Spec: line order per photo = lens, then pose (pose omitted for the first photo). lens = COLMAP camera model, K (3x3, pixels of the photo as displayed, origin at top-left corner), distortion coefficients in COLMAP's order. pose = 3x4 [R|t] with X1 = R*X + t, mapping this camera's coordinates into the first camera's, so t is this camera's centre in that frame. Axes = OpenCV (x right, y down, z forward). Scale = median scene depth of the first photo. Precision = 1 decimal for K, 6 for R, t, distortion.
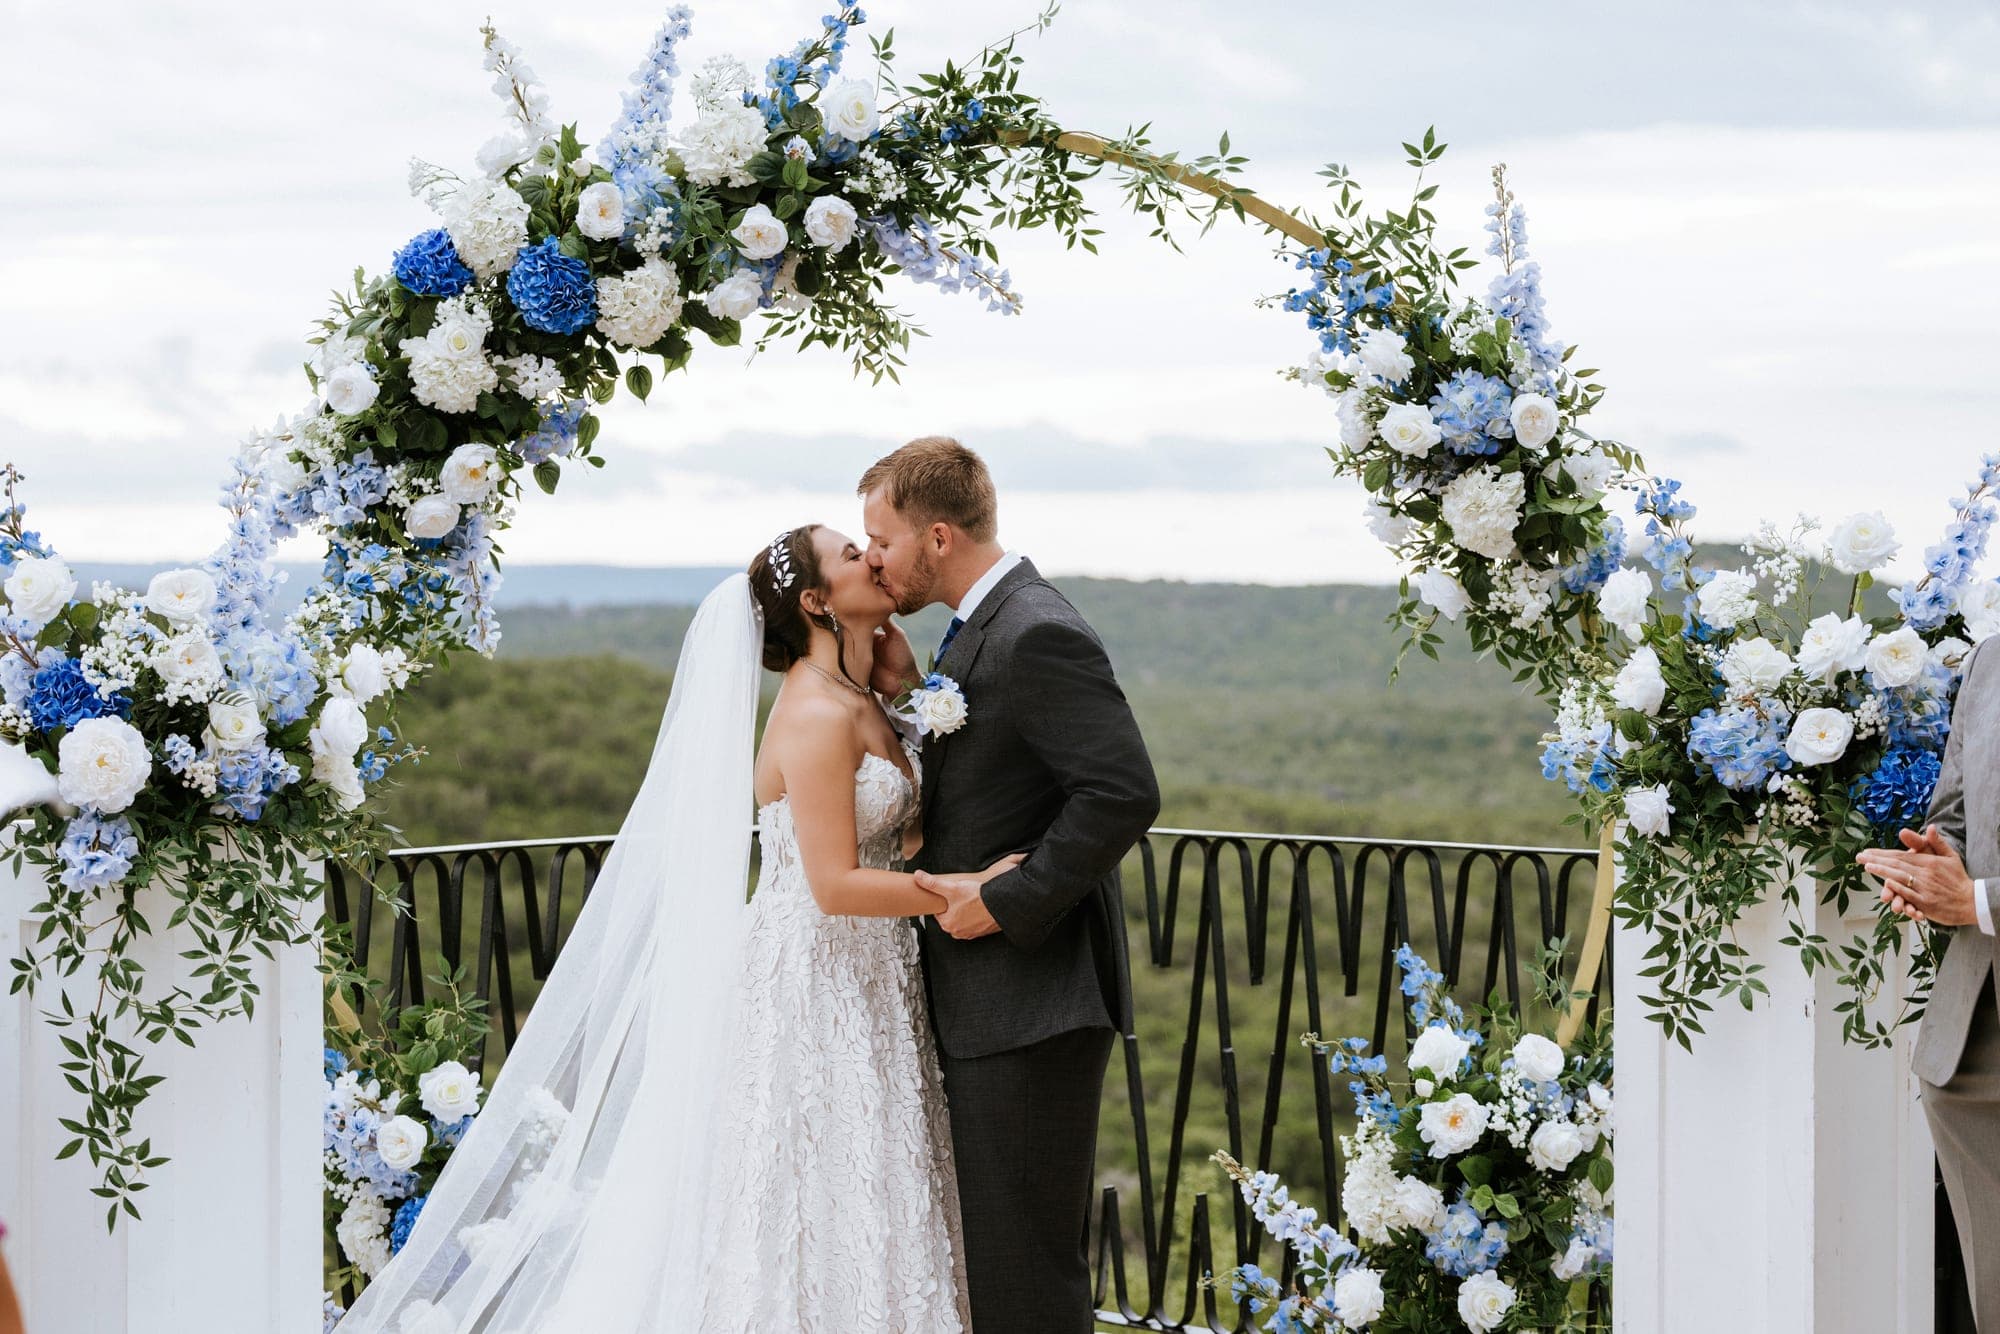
lens RADIAL K [[3944.2, 0, 1044.1], [0, 3944.2, 659.8], [0, 0, 1]] dist [0.005981, -0.087807]
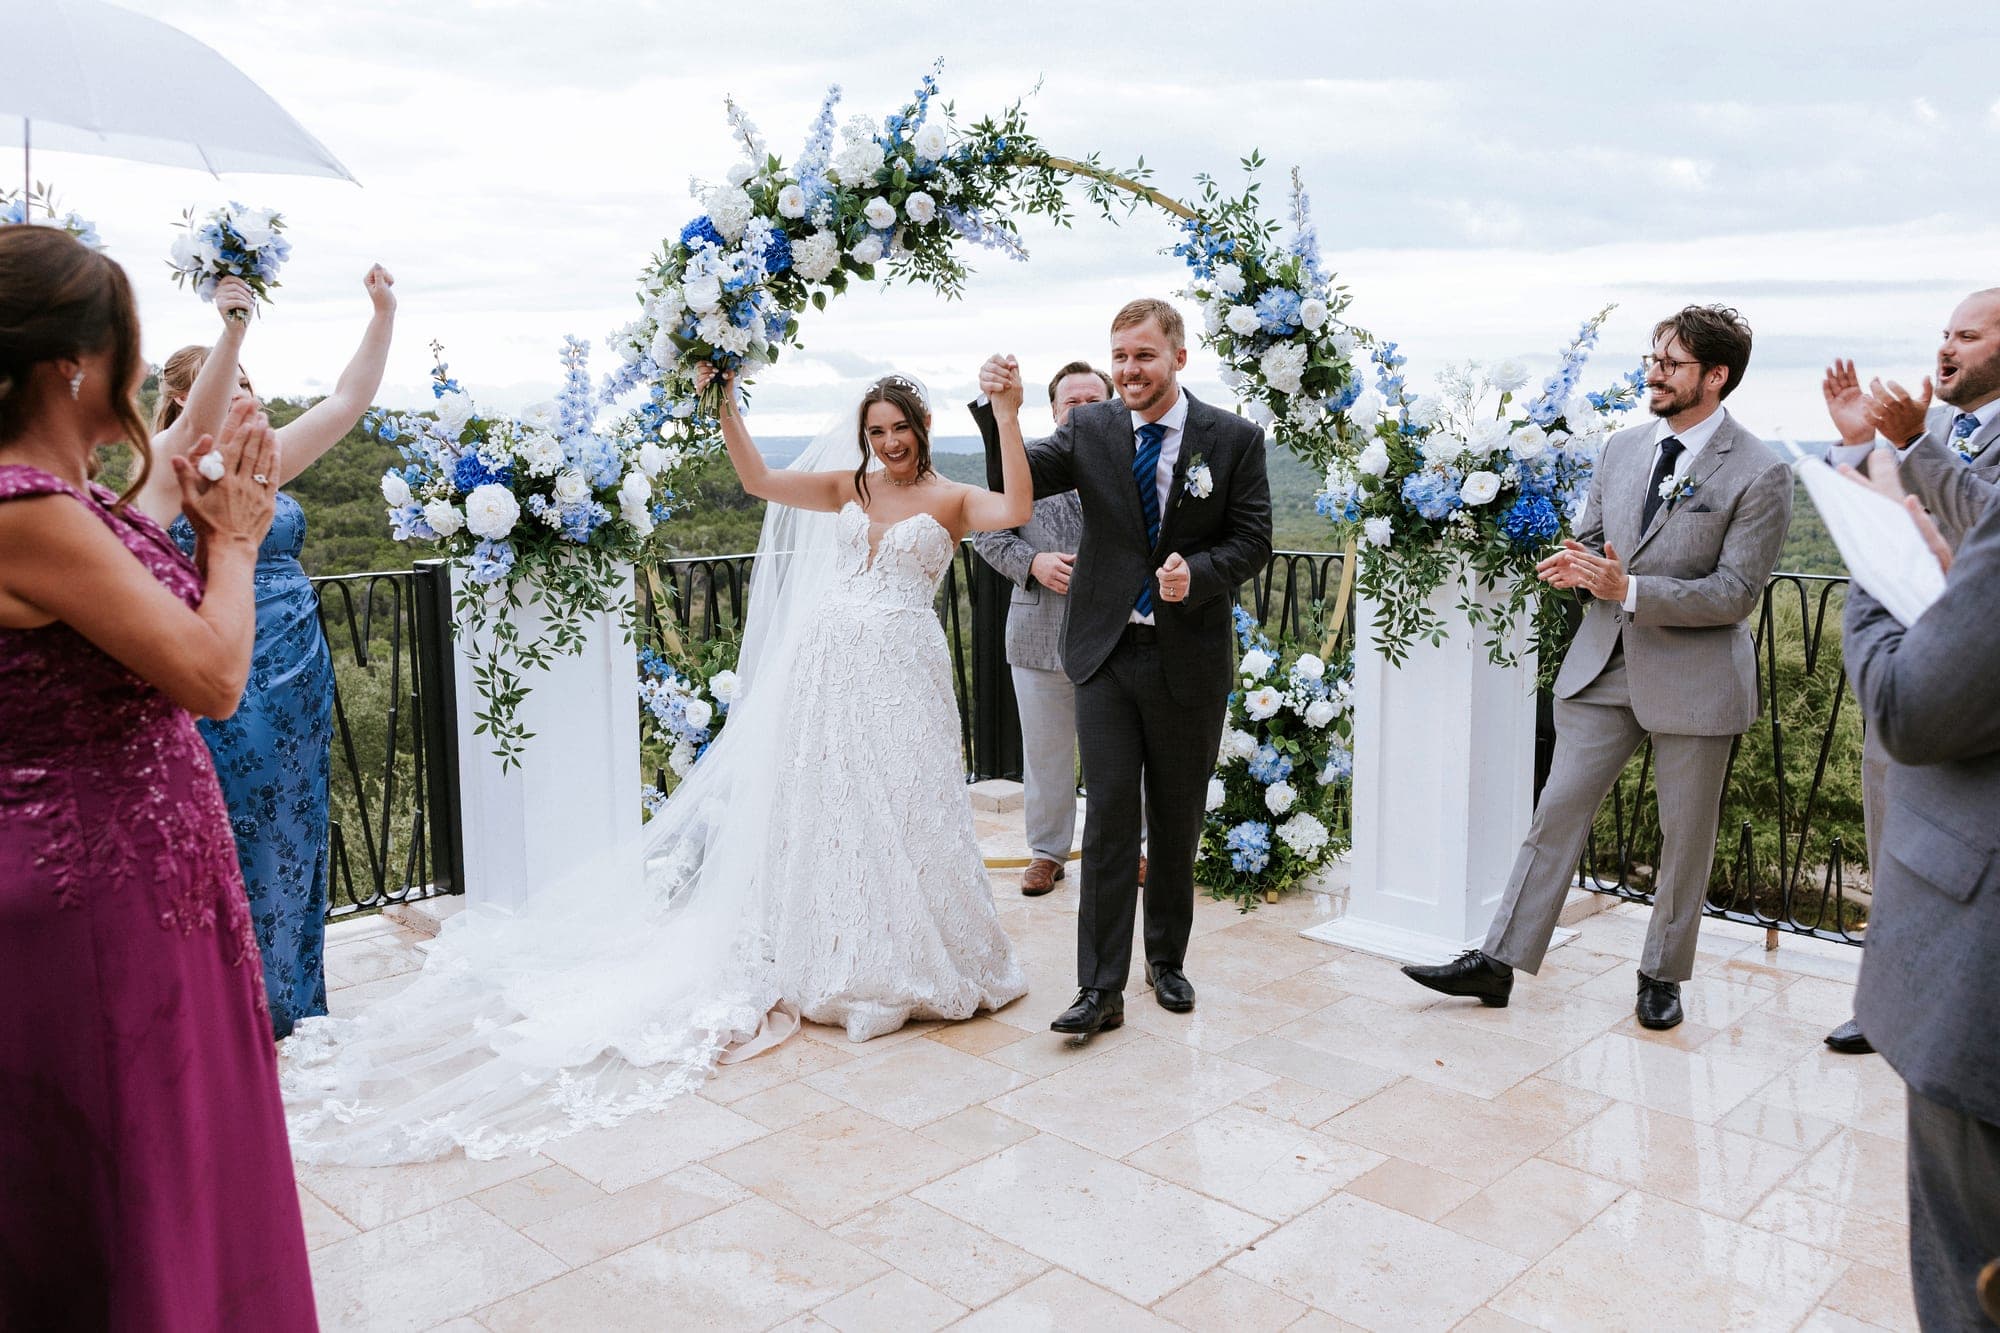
lens RADIAL K [[1630.4, 0, 1000.0], [0, 1630.4, 666.5], [0, 0, 1]] dist [-0.008554, 0.001272]
pose [[0.998508, -0.002239, -0.054560, 0.022198], [0.008674, 0.992978, 0.117983, 0.009636], [0.053912, -0.118280, 0.991516, 0.239005]]
